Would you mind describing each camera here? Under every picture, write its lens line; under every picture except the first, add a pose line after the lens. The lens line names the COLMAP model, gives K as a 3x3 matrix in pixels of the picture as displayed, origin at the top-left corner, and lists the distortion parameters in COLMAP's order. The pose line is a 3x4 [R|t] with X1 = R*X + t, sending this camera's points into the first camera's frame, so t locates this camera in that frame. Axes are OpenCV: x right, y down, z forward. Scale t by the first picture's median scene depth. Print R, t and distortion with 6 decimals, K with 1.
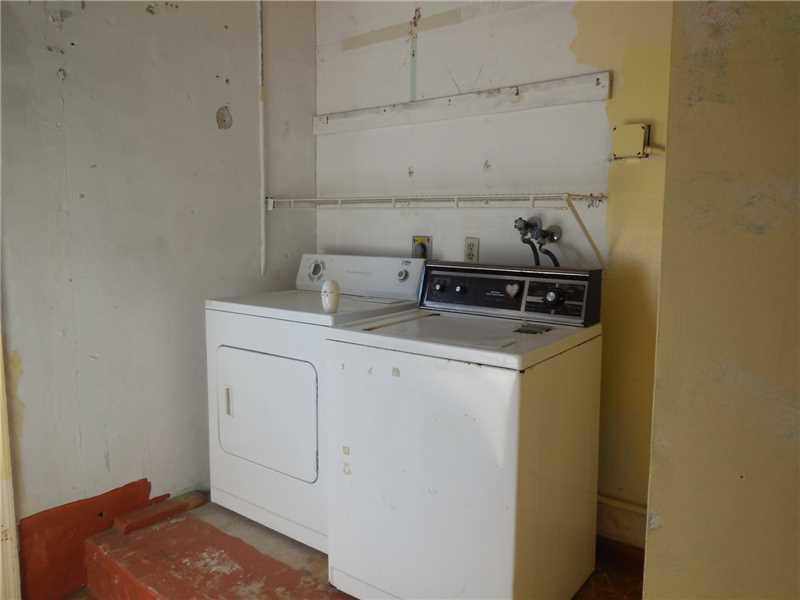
lens RADIAL K [[602.5, 0, 401.5], [0, 602.5, 297.4], [0, 0, 1]] dist [-0.009183, 0.015400]
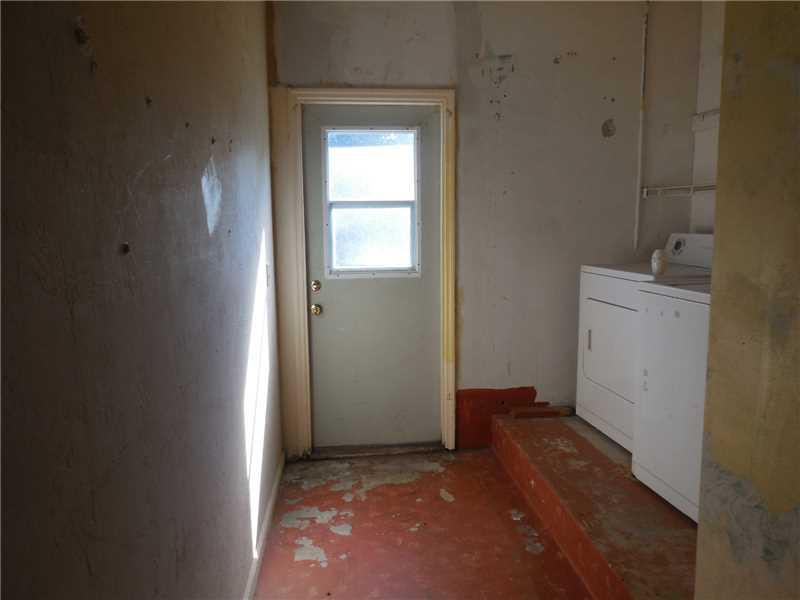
lens RADIAL K [[602.5, 0, 400.1], [0, 602.5, 301.3], [0, 0, 1]] dist [-0.009183, 0.015400]
pose [[0.724494, 0.080351, -0.684582, 0.318967], [-0.068784, 0.996653, 0.044185, 0.054525], [0.685841, 0.015077, 0.727596, -0.276443]]
